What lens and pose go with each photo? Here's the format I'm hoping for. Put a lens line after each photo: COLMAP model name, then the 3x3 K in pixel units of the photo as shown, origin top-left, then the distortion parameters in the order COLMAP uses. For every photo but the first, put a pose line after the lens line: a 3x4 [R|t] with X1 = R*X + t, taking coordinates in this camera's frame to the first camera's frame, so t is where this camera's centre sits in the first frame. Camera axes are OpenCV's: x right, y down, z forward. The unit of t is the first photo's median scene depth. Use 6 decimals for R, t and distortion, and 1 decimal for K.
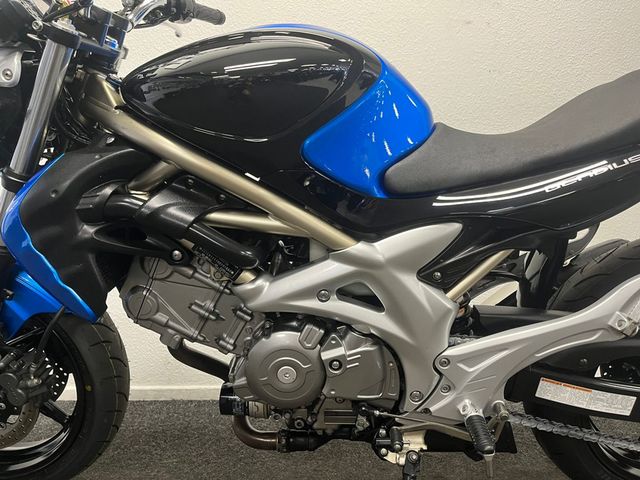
lens RADIAL K [[485.4, 0, 316.7], [0, 485.4, 245.7], [0, 0, 1]] dist [0.038278, -0.044397]
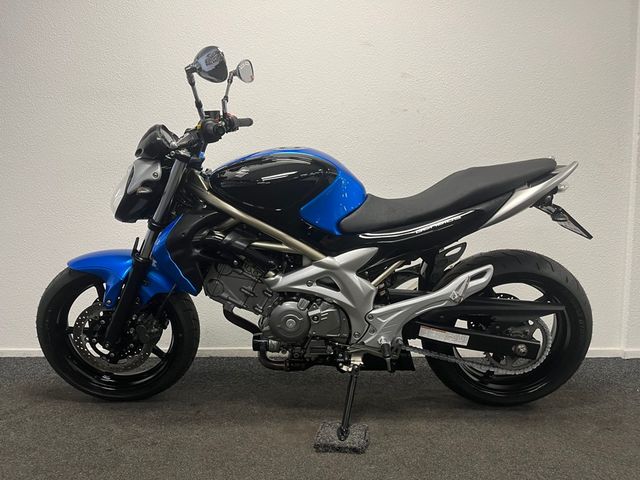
lens RADIAL K [[485.4, 0, 306.9], [0, 485.4, 238.8], [0, 0, 1]] dist [0.038278, -0.044397]
pose [[0.999994, 0.000503, -0.003385, 0.010131], [-0.000545, 0.999925, -0.012267, -0.053453], [0.003378, 0.012269, 0.999919, -0.959616]]
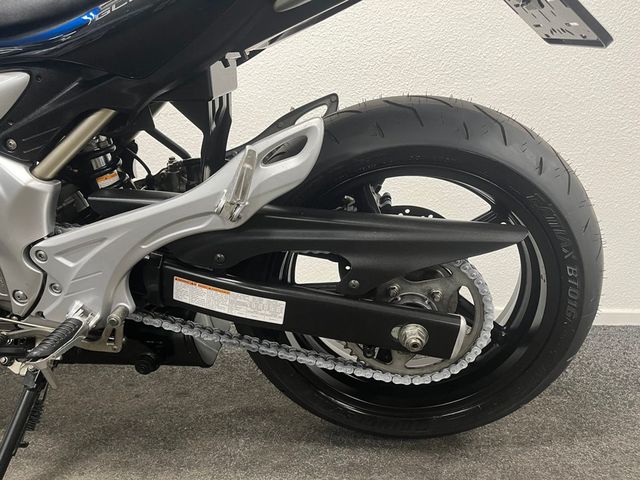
lens RADIAL K [[485.4, 0, 325.7], [0, 485.4, 237.6], [0, 0, 1]] dist [0.038278, -0.044397]
pose [[0.998090, 0.011912, -0.060625, 0.767908], [-0.004186, 0.992023, 0.125988, 0.104692], [0.061642, -0.125494, 0.990178, 0.227030]]
